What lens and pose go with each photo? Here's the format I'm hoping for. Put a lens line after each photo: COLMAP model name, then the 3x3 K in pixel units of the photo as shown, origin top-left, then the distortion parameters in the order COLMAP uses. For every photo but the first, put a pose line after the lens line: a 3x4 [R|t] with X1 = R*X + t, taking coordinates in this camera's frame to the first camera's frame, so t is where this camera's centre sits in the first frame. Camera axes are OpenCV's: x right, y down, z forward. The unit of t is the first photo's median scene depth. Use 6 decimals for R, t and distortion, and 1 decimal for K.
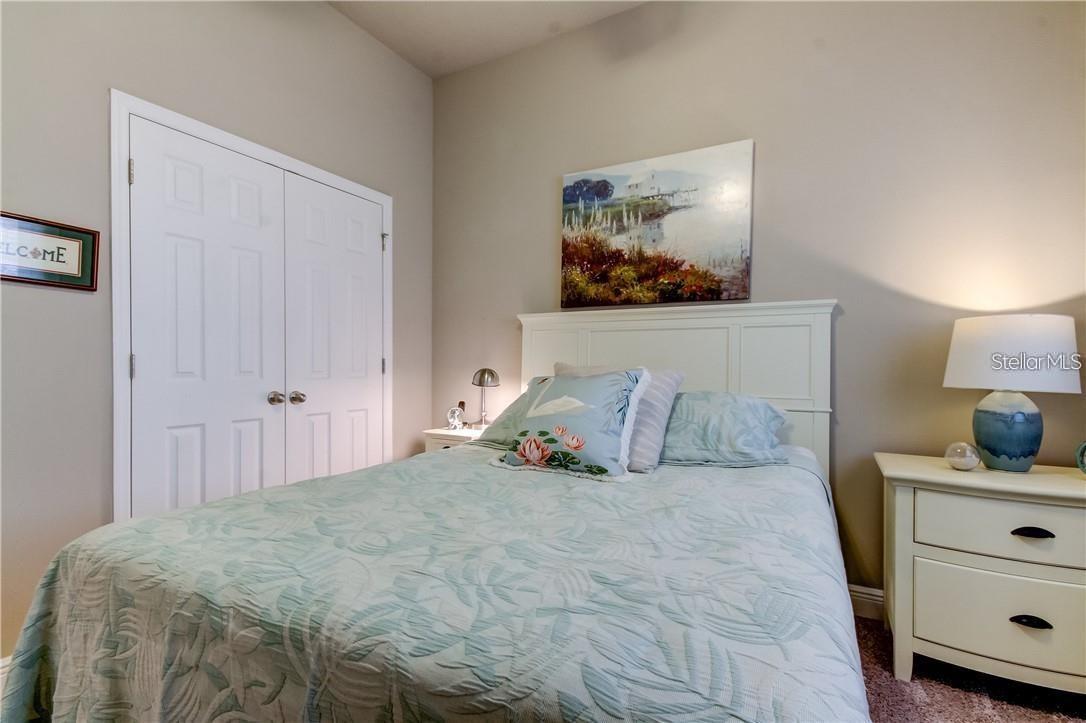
lens RADIAL K [[506.7, 0, 543.6], [0, 506.7, 356.5], [0, 0, 1]] dist [0.022612, -0.010496]
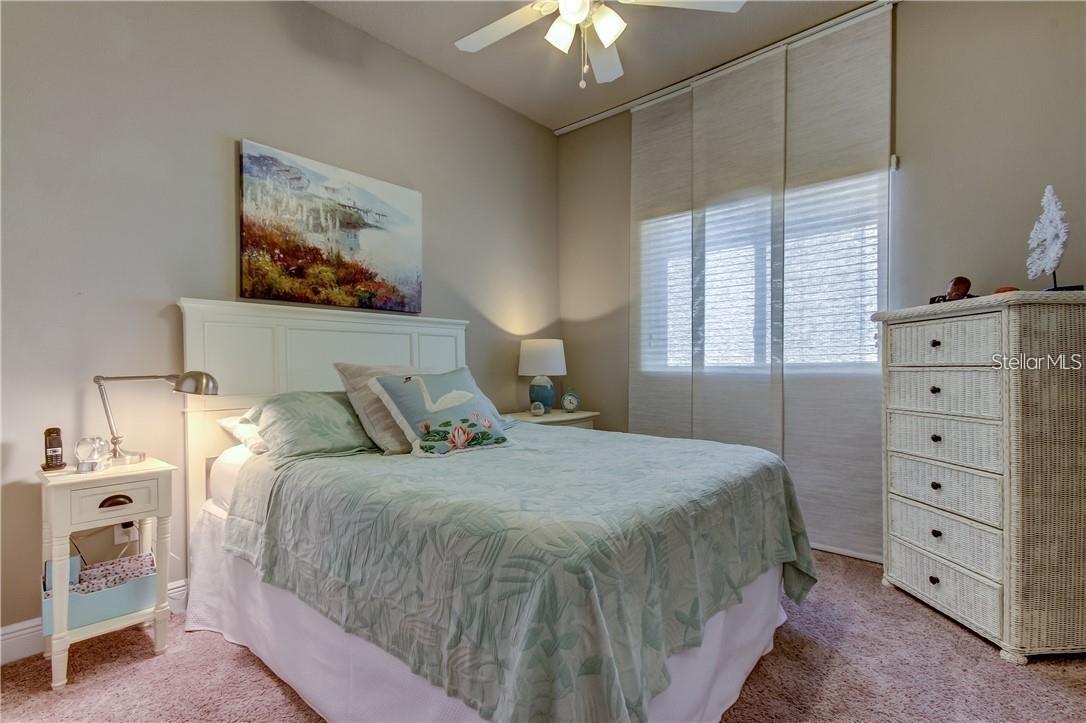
lens RADIAL K [[506.7, 0, 546.2], [0, 506.7, 366.2], [0, 0, 1]] dist [0.022612, -0.010496]
pose [[0.232987, -0.010891, 0.972419, -0.742281], [-0.009974, 0.999858, 0.013588, 0.001765], [-0.972429, -0.012865, 0.232845, 0.346375]]
